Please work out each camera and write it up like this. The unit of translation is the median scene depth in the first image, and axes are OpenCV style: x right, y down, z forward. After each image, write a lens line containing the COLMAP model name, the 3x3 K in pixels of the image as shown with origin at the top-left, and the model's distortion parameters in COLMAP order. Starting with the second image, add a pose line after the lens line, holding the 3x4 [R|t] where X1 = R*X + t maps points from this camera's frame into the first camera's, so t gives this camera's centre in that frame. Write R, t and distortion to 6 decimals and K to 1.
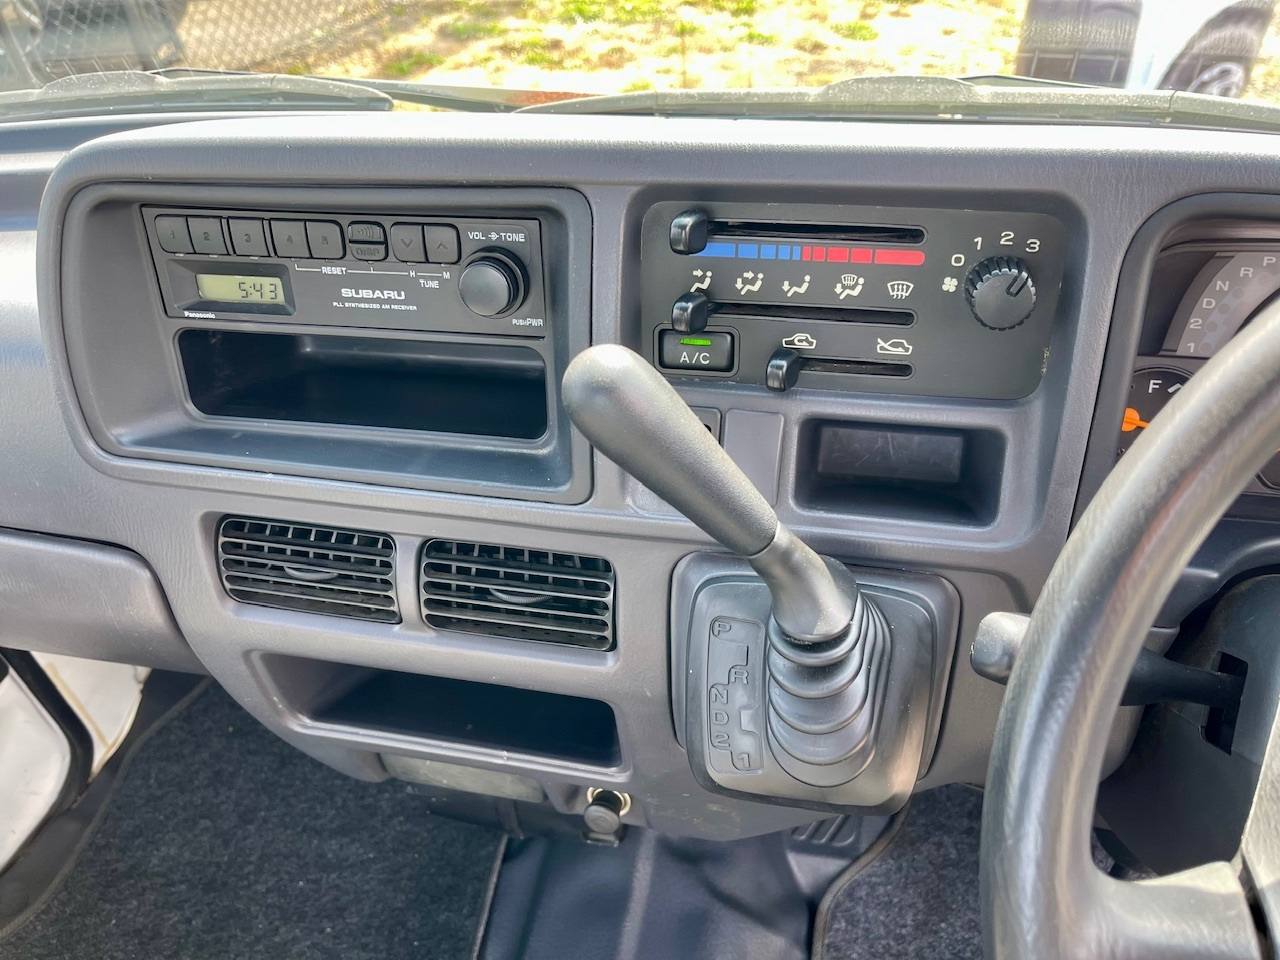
lens RADIAL K [[915.7, 0, 640.0], [0, 915.7, 456.6], [0, 0, 1]] dist [0.024820, -0.040200]
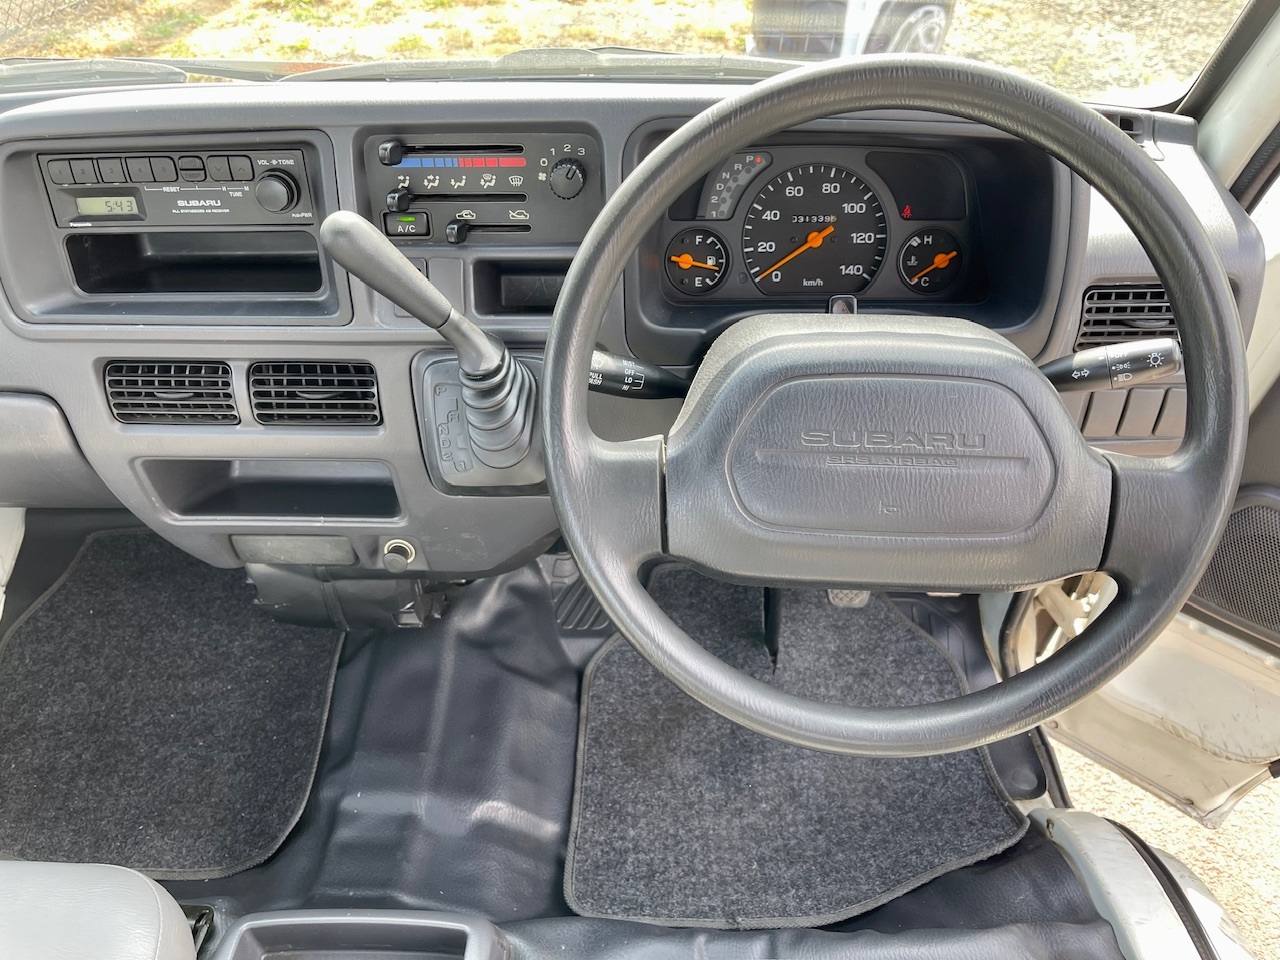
lens RADIAL K [[967.1, 0, 640.0], [0, 967.1, 480.0], [0, 0, 1]] dist [0.038528, -0.062750]
pose [[0.980954, -0.098575, 0.167368, 0.115433], [0.090047, 0.994258, 0.057821, 0.242371], [-0.172106, -0.041649, 0.984198, -0.723617]]
